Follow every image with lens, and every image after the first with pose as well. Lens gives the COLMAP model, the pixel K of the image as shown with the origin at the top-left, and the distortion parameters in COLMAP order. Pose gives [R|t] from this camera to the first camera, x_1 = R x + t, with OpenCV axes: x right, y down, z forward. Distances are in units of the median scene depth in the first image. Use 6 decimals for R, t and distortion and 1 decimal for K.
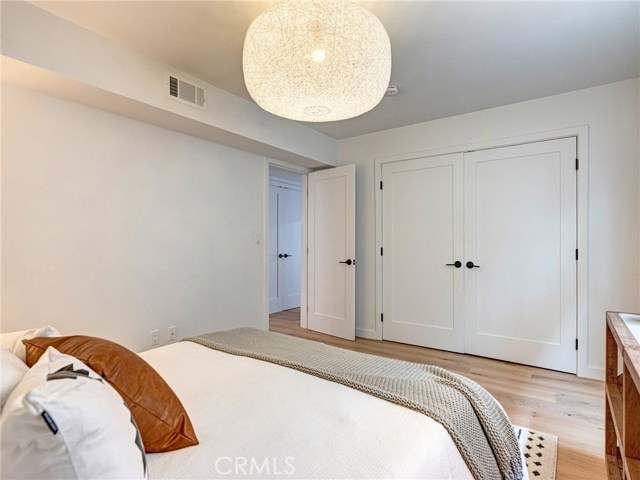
lens RADIAL K [[356.7, 0, 320.0], [0, 356.7, 240.0], [0, 0, 1]] dist [0.049384, -0.000092]
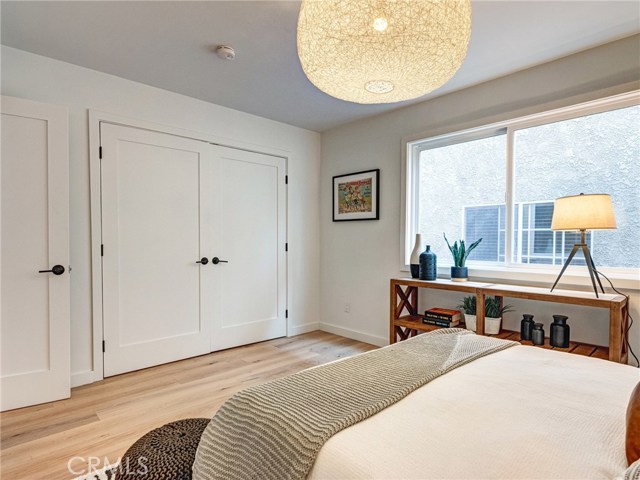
lens RADIAL K [[372.7, 0, 320.0], [0, 372.7, 240.0], [0, 0, 1]] dist [0.001075, 0.000249]
pose [[0.190703, -0.002906, 0.981643, -0.575502], [-0.008499, 0.999953, 0.004612, 0.006867], [-0.981611, -0.009222, 0.190669, 0.584380]]
